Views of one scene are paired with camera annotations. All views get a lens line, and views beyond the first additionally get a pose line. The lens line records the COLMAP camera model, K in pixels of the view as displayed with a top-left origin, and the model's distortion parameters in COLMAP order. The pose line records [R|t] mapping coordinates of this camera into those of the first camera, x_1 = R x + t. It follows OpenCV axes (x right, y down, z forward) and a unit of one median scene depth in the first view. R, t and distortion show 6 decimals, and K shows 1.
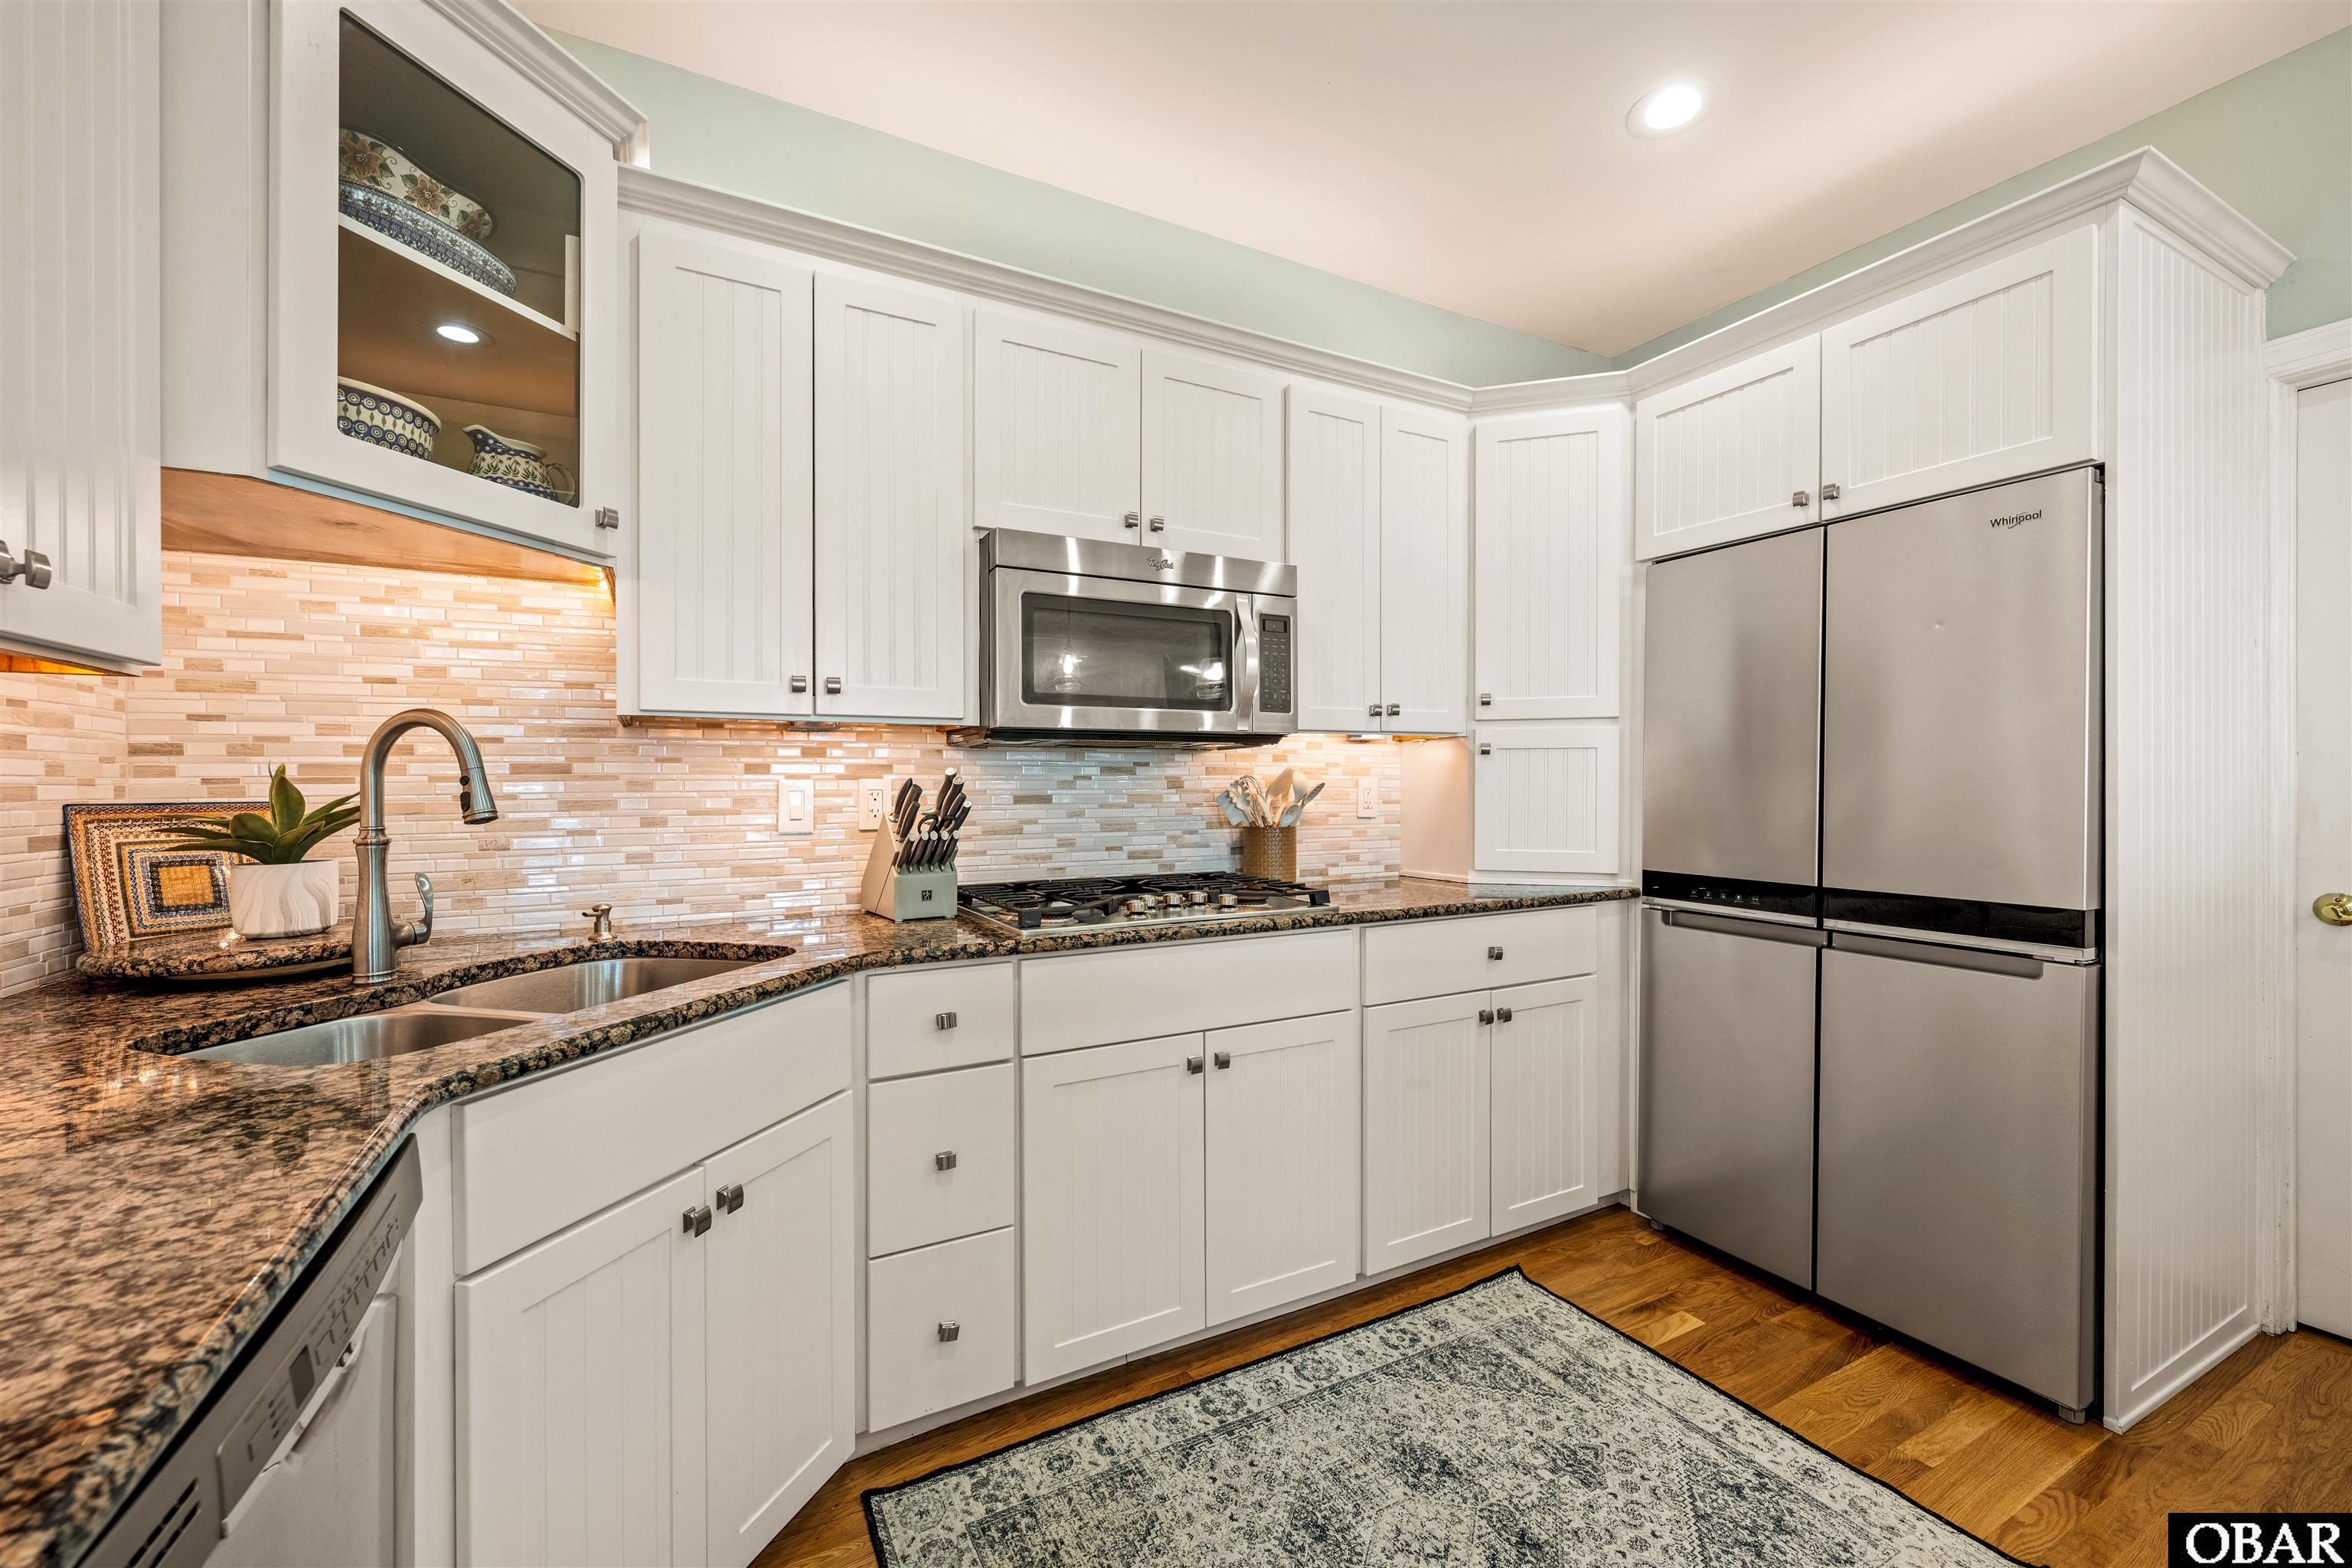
lens RADIAL K [[950.5, 0, 1180.2], [0, 950.5, 788.2], [0, 0, 1]] dist [-0.001310, -0.000159]
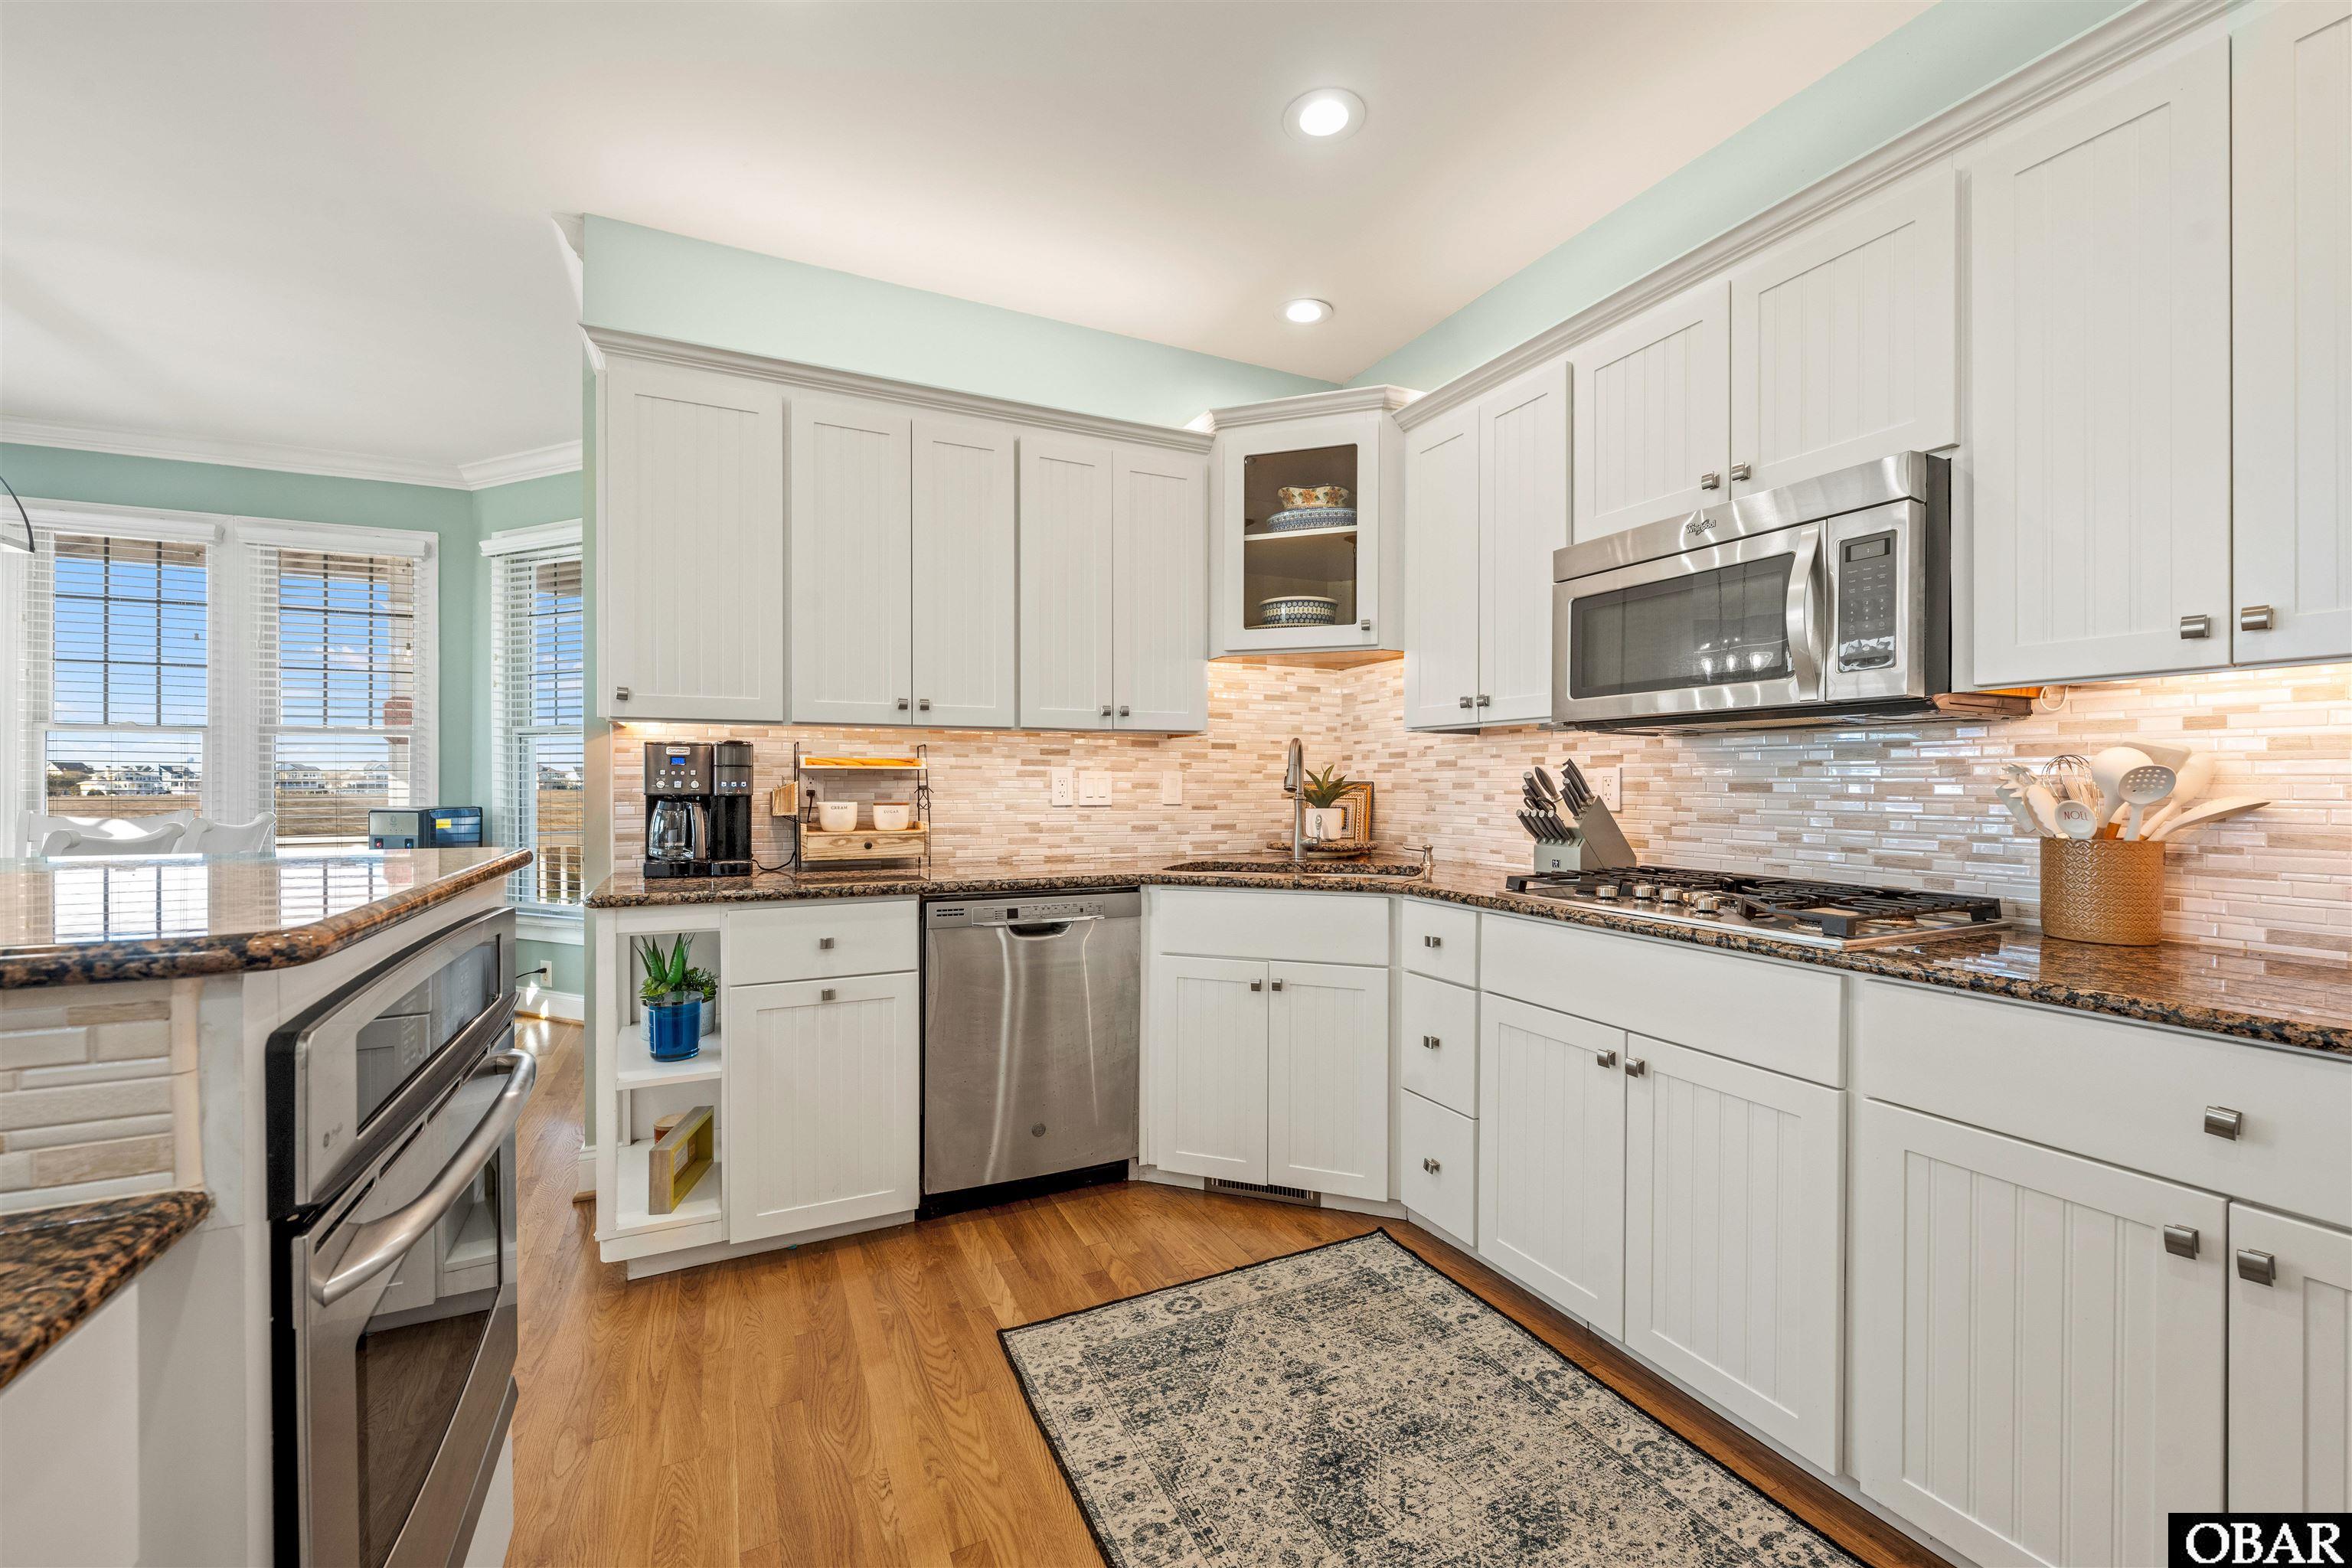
lens RADIAL K [[949.1, 0, 1176.0], [0, 949.1, 784.0], [0, 0, 1]] dist [-0.001476, -0.000283]
pose [[-0.054942, 0.007174, -0.998464, 0.991306], [-0.003829, 0.999965, 0.007395, 0.004419], [0.998482, 0.004230, -0.054913, 0.602013]]
